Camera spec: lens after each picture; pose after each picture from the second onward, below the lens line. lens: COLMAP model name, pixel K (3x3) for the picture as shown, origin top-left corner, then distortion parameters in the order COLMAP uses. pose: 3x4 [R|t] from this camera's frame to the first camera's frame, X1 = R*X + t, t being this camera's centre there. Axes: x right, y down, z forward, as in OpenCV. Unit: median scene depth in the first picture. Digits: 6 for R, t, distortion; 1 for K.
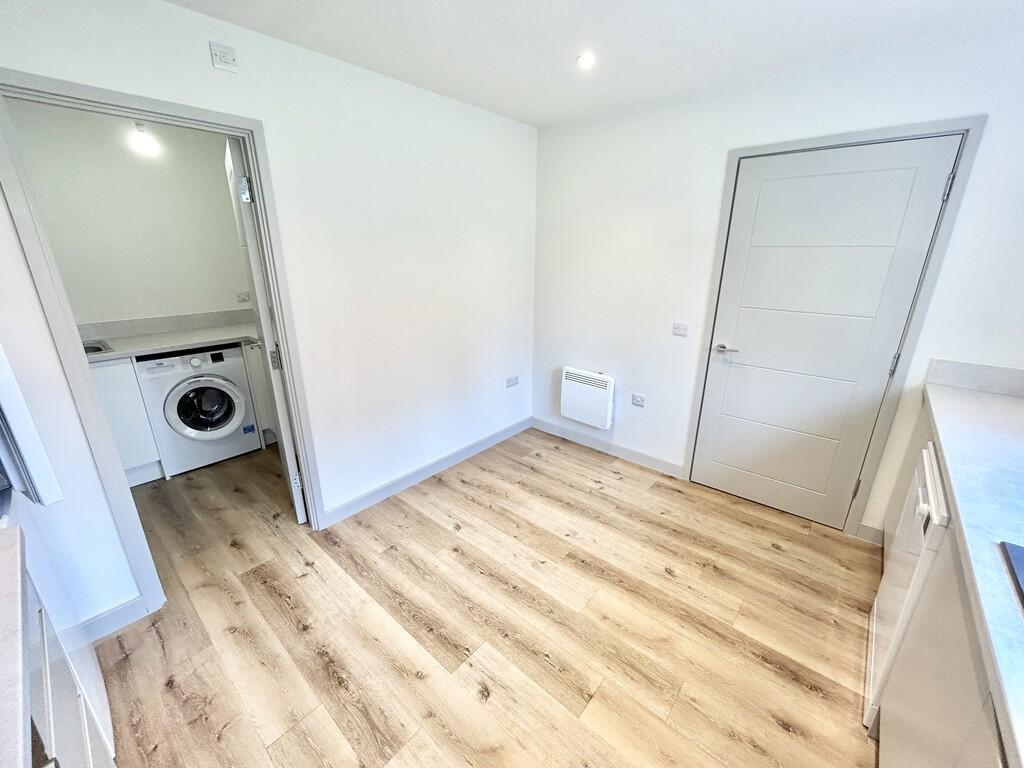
lens RADIAL K [[414.0, 0, 510.6], [0, 414.0, 382.8], [0, 0, 1]] dist [-0.002634, 0.001364]
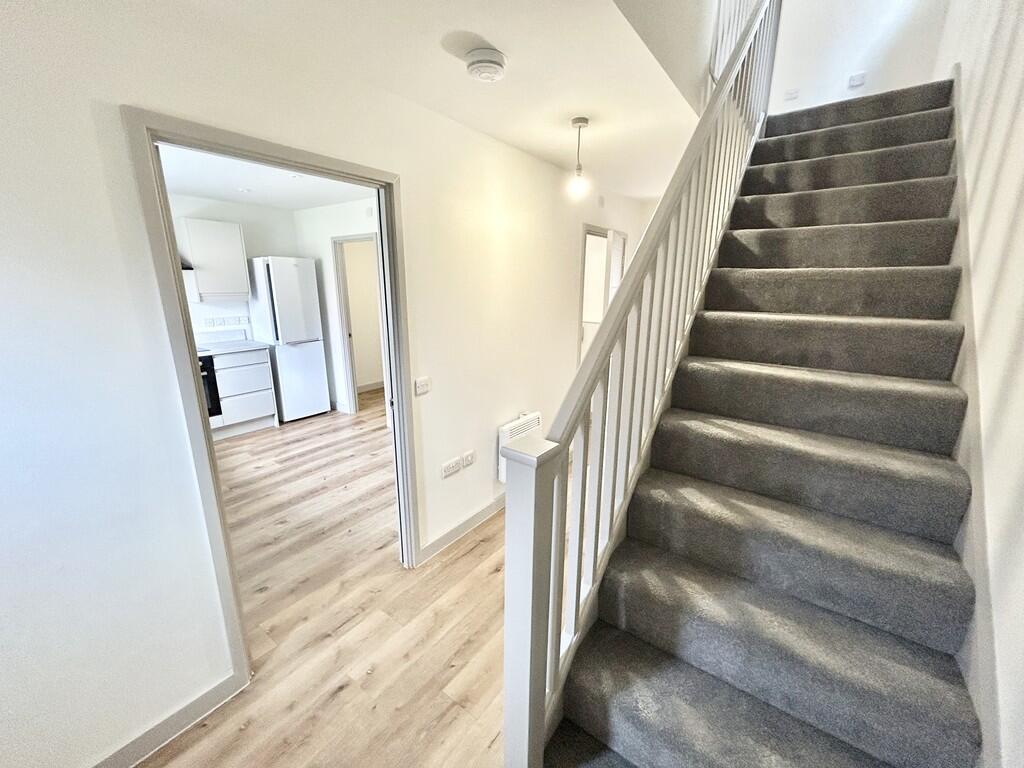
lens RADIAL K [[414.0, 0, 506.2], [0, 414.0, 381.1], [0, 0, 1]] dist [-0.002634, 0.001364]
pose [[0.075865, 0.231091, -0.969970, 1.698313], [-0.311492, 0.929582, 0.197106, -0.478583], [0.947216, 0.287184, 0.142505, 1.417026]]
